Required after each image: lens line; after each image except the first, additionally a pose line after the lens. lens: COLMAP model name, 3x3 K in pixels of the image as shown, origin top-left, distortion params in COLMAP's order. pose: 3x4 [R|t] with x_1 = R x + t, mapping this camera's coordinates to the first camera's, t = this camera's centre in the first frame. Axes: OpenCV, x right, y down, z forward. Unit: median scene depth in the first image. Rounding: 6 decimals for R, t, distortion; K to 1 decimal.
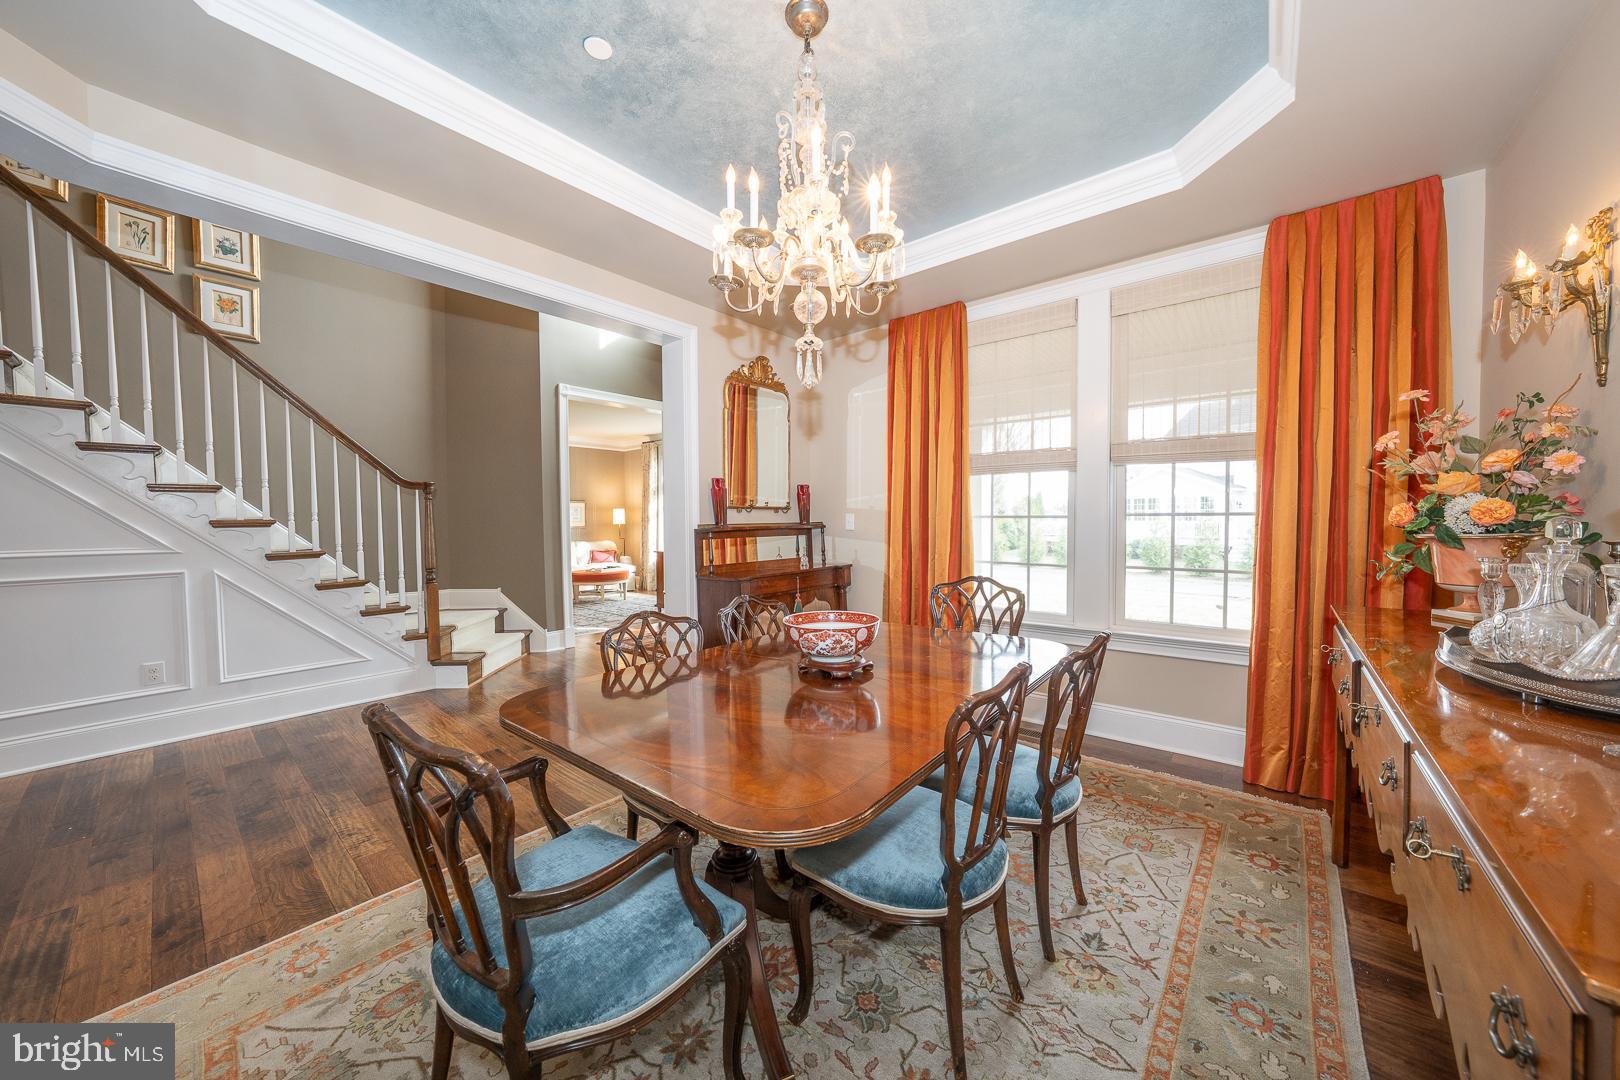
lens RADIAL K [[541.4, 0, 816.6], [0, 541.4, 537.8], [0, 0, 1]] dist [-0.025278, 0.005201]
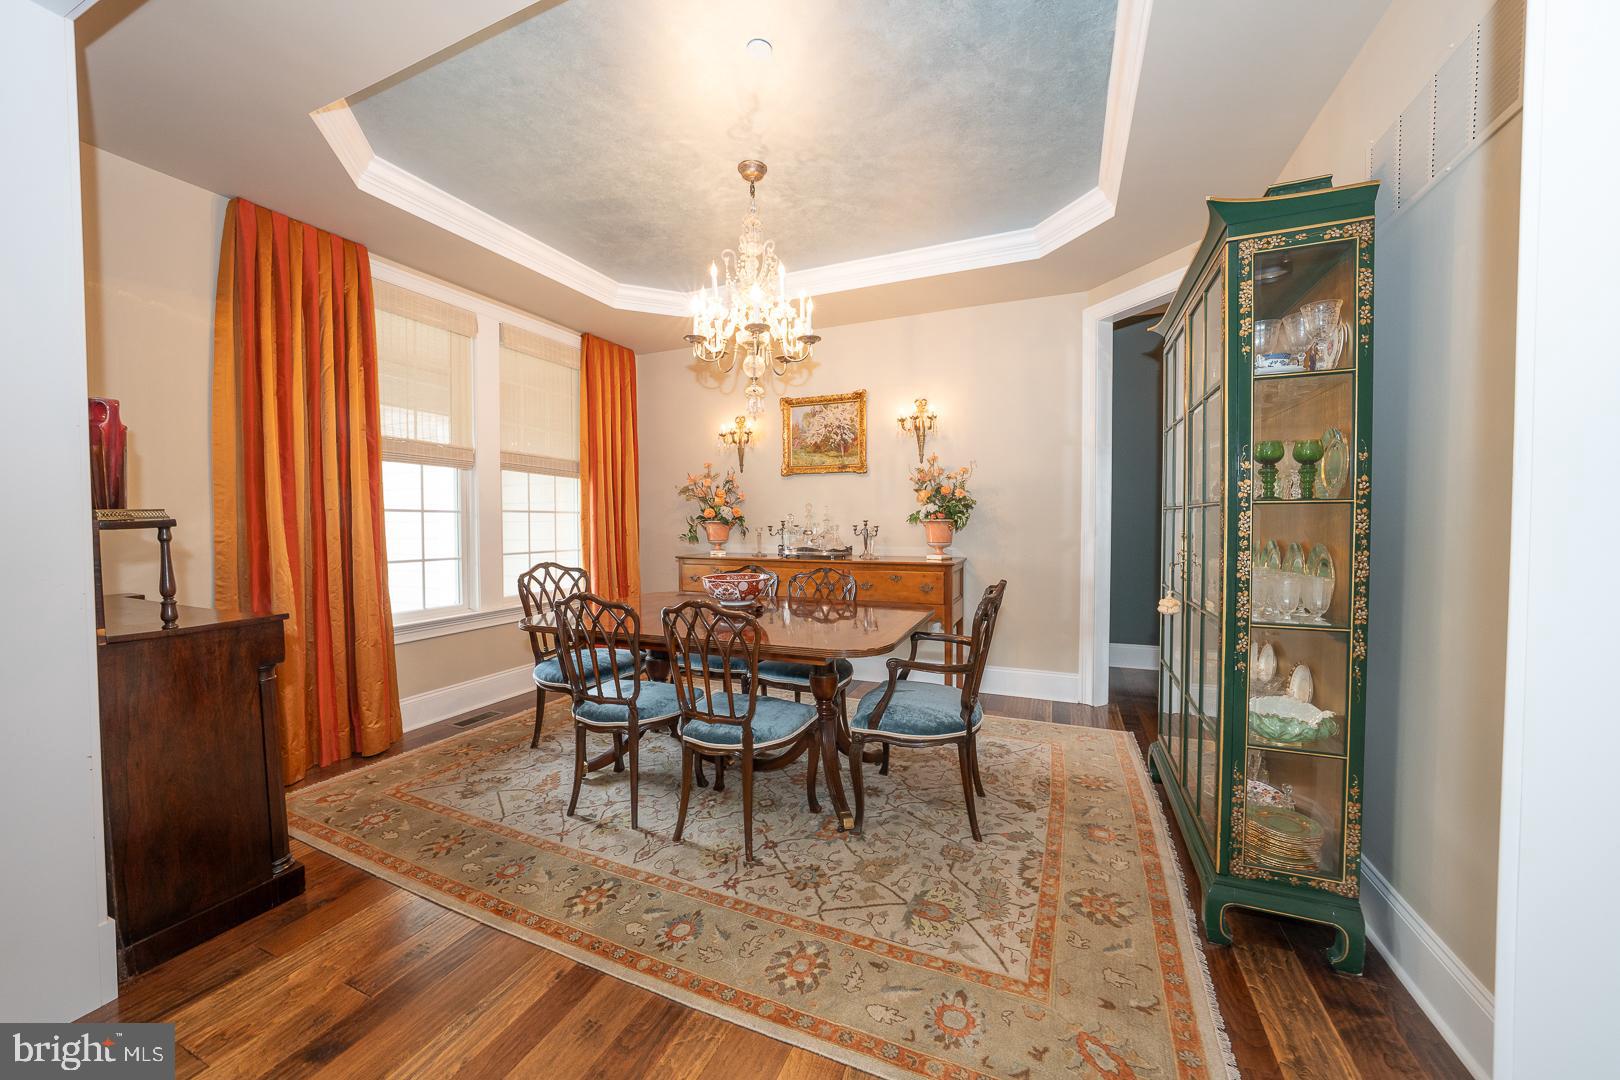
lens RADIAL K [[574.3, 0, 801.0], [0, 574.3, 537.8], [0, 0, 1]] dist [-0.026171, 0.005913]
pose [[-0.261509, -0.019353, 0.965007, -0.632906], [0.038224, 0.998807, 0.030389, 0.002628], [-0.964444, 0.044833, -0.260457, 0.520380]]
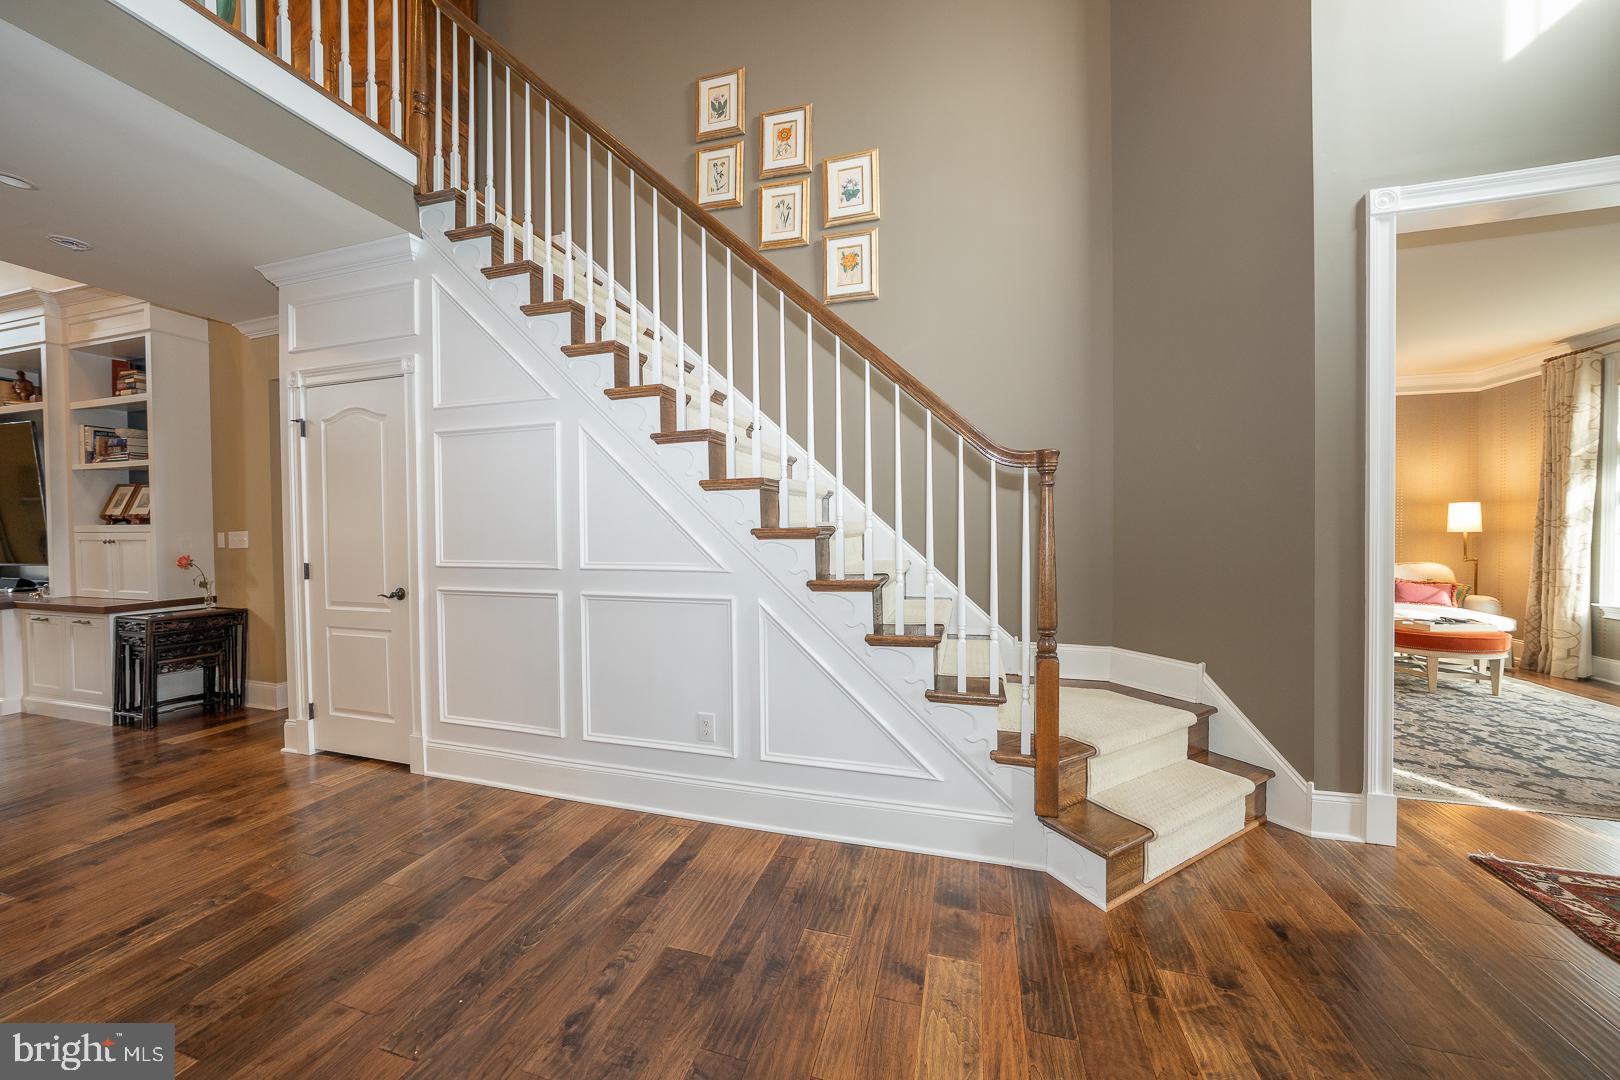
lens RADIAL K [[541.4, 0, 816.6], [0, 541.4, 537.8], [0, 0, 1]] dist [-0.025278, 0.005201]
pose [[0.376821, 0.019020, -0.926091, -0.341146], [-0.025756, 0.999618, 0.010050, -0.023078], [0.925928, 0.020065, 0.377167, 0.608960]]
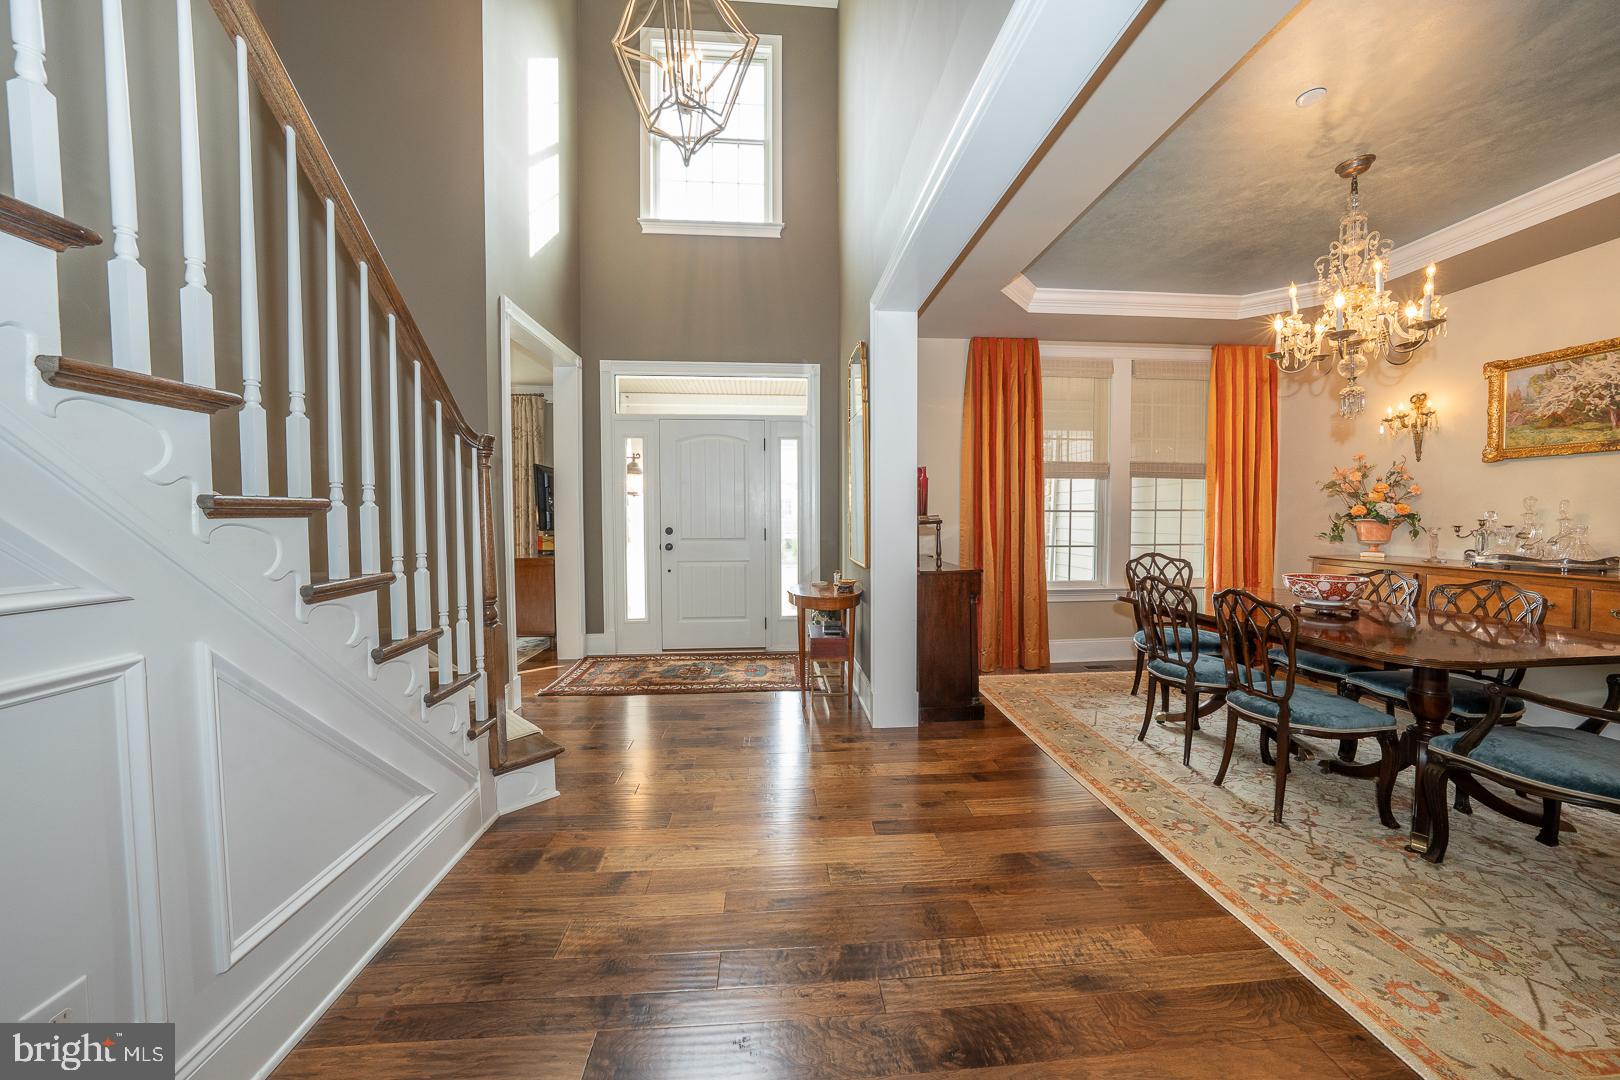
lens RADIAL K [[541.4, 0, 816.6], [0, 541.4, 537.8], [0, 0, 1]] dist [-0.025278, 0.005201]
pose [[0.733773, -0.024212, 0.678963, -0.829324], [0.023398, 0.999673, 0.010362, -0.001538], [-0.678992, 0.008283, 0.734099, 0.372604]]
